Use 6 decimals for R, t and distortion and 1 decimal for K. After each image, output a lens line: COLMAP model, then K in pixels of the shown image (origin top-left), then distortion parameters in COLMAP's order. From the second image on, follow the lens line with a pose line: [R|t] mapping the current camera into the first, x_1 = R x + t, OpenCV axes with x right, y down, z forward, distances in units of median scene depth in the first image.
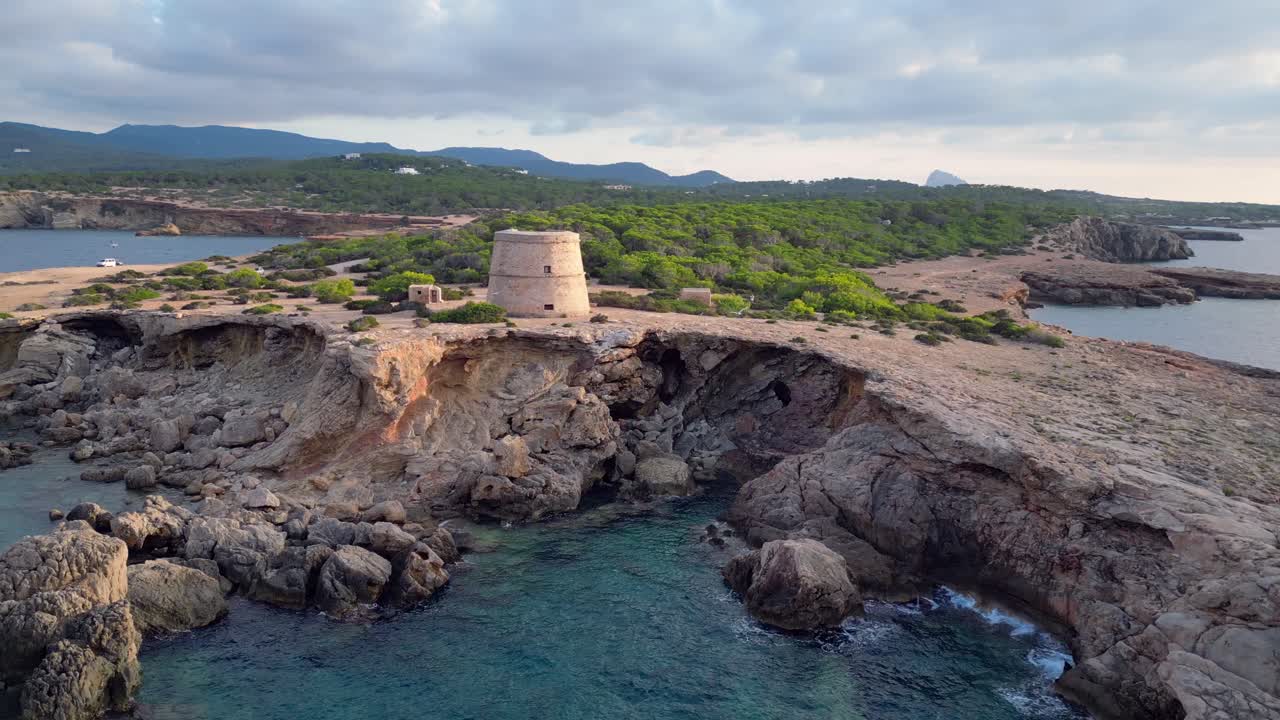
lens RADIAL K [[921.9, 0, 667.8], [0, 921.9, 360.0], [0, 0, 1]] dist [0.077902, -0.074666]
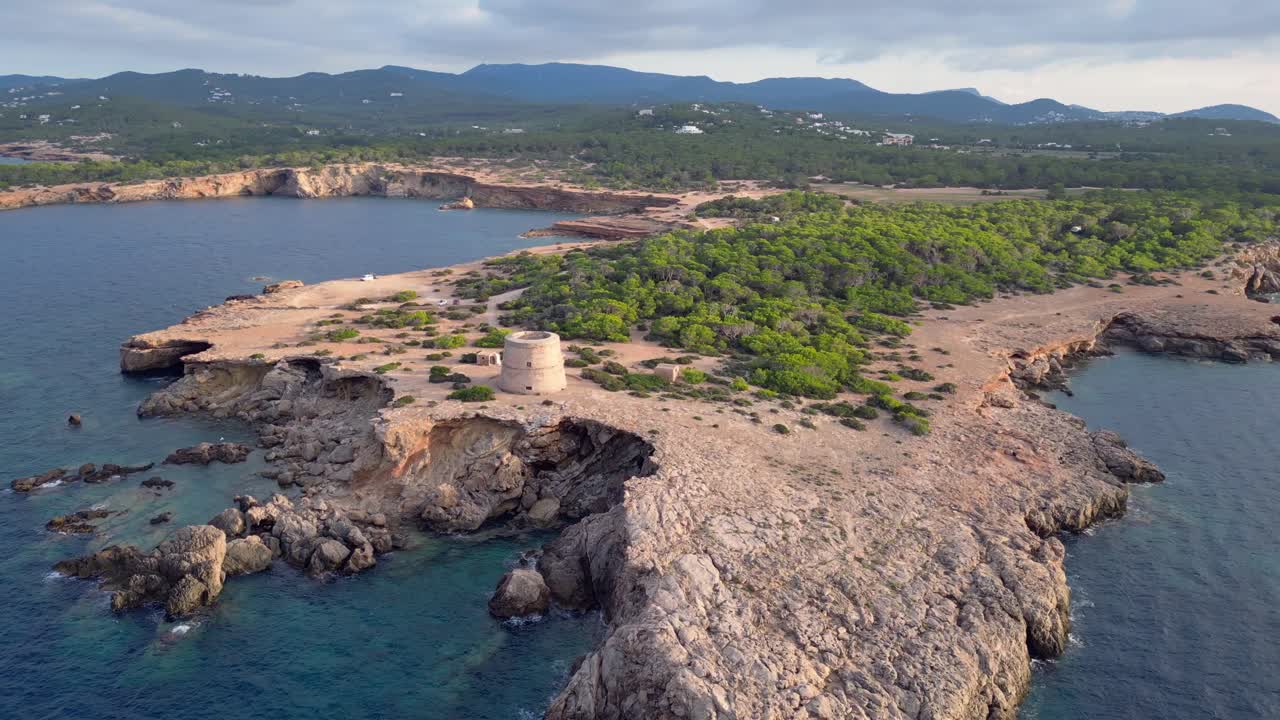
lens RADIAL K [[921.9, 0, 667.8], [0, 921.9, 360.0], [0, 0, 1]] dist [0.077902, -0.074666]
pose [[0.949844, 0.078155, -0.302800, 0.656366], [-0.058648, 0.995606, 0.073003, -0.269573], [0.307175, -0.051583, 0.950254, -0.484836]]
